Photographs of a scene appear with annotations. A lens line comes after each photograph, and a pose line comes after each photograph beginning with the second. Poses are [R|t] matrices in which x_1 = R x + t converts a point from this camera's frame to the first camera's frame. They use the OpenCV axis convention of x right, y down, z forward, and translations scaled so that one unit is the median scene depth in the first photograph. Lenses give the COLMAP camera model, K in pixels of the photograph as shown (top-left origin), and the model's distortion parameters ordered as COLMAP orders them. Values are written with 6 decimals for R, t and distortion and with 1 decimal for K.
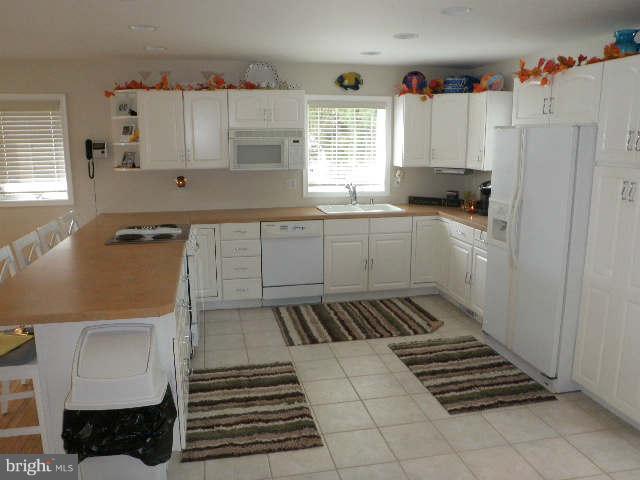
lens RADIAL K [[517.8, 0, 320.0], [0, 517.8, 240.0], [0, 0, 1]] dist [-0.130347, 0.104918]
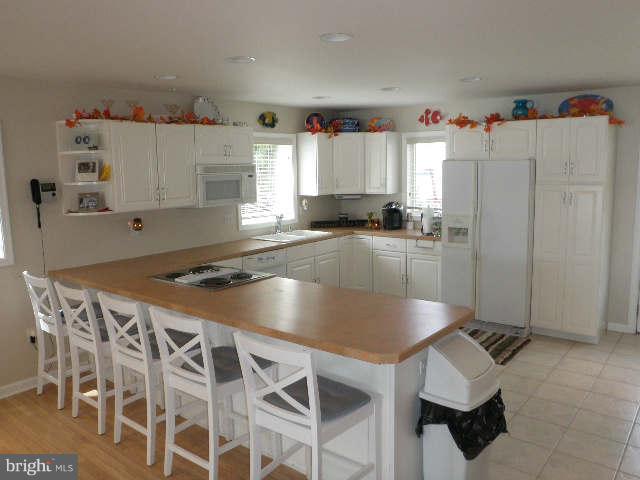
lens RADIAL K [[517.8, 0, 320.0], [0, 517.8, 240.0], [0, 0, 1]] dist [-0.130347, 0.104918]
pose [[0.772634, -0.102508, 0.626521, -0.609011], [0.141672, 0.989831, -0.012760, -0.031953], [-0.618842, 0.098619, 0.779300, 0.122593]]
